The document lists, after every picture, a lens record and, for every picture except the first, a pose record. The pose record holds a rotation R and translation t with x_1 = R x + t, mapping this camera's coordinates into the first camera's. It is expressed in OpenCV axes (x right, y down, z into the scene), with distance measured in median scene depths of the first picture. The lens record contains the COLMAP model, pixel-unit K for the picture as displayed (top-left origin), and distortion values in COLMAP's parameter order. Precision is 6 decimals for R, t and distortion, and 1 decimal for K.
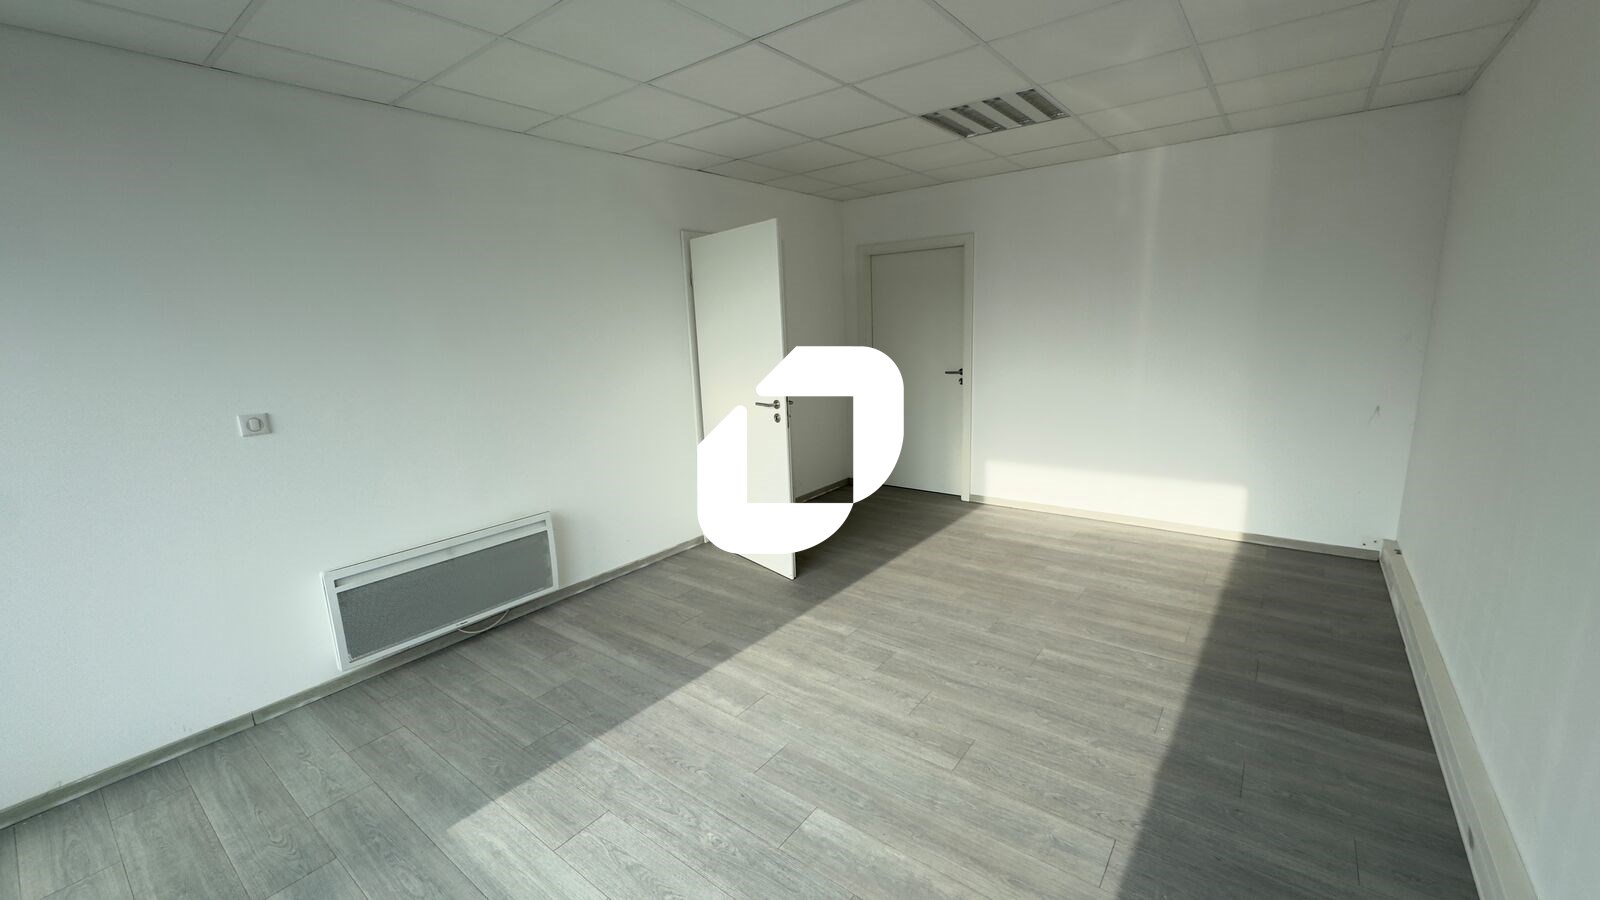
lens RADIAL K [[639.5, 0, 800.4], [0, 639.5, 450.2], [0, 0, 1]] dist [-0.000372, -0.000041]
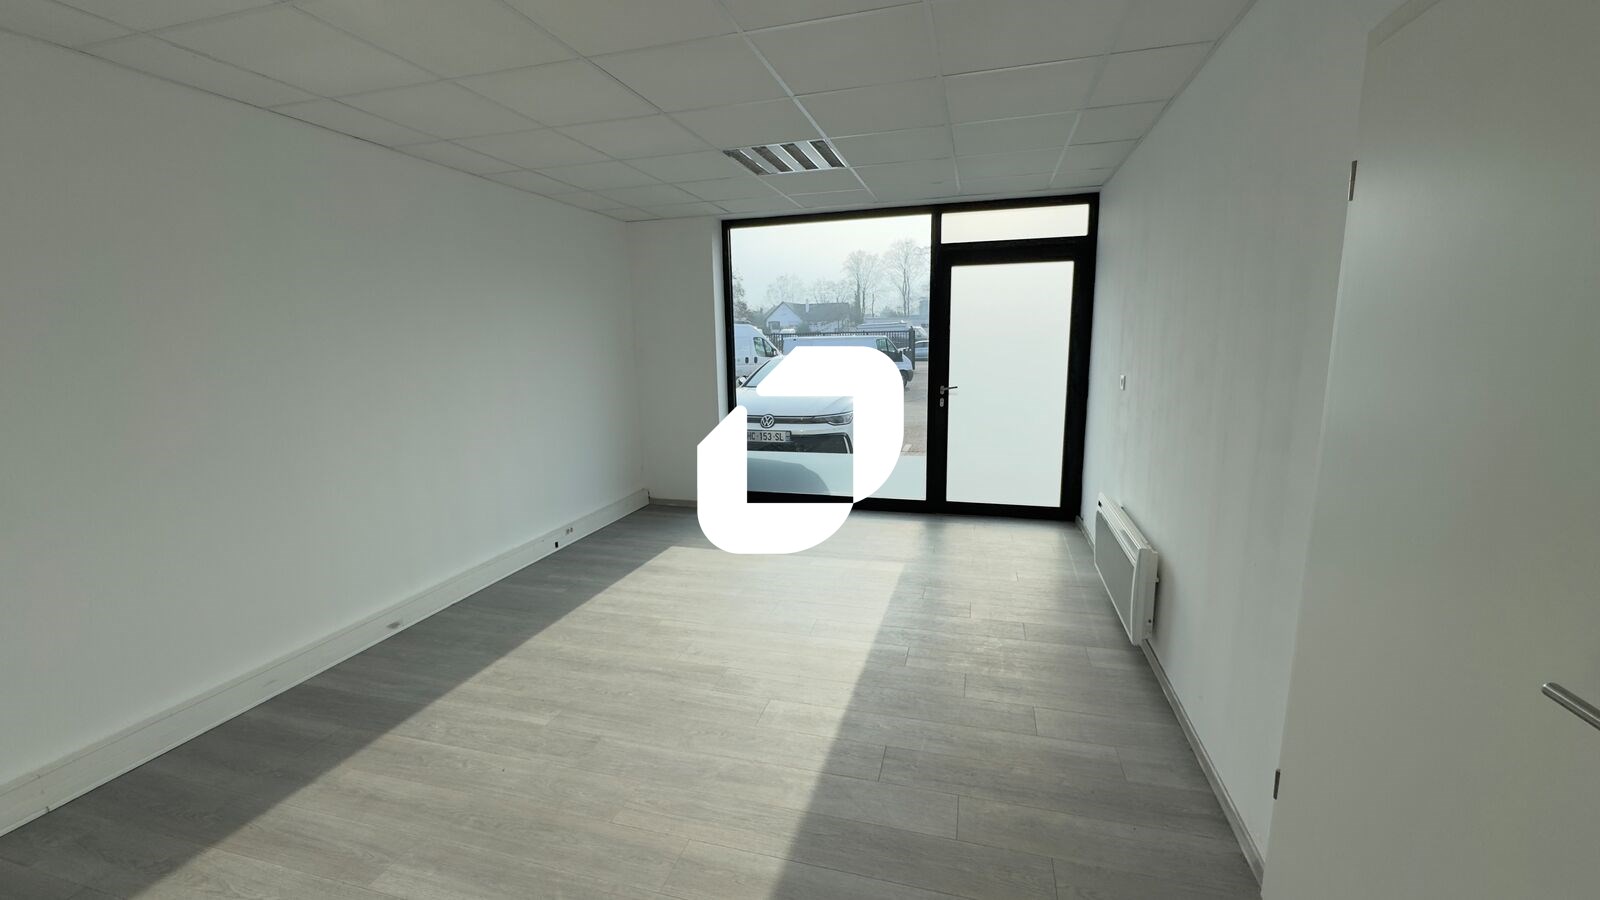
lens RADIAL K [[639.5, 0, 799.7], [0, 639.5, 449.1], [0, 0, 1]] dist [-0.000372, -0.000041]
pose [[-0.927371, 0.115549, -0.355854, 0.359237], [-0.023567, 0.931187, 0.363780, -0.401830], [0.373401, 0.345745, -0.860832, 1.929325]]
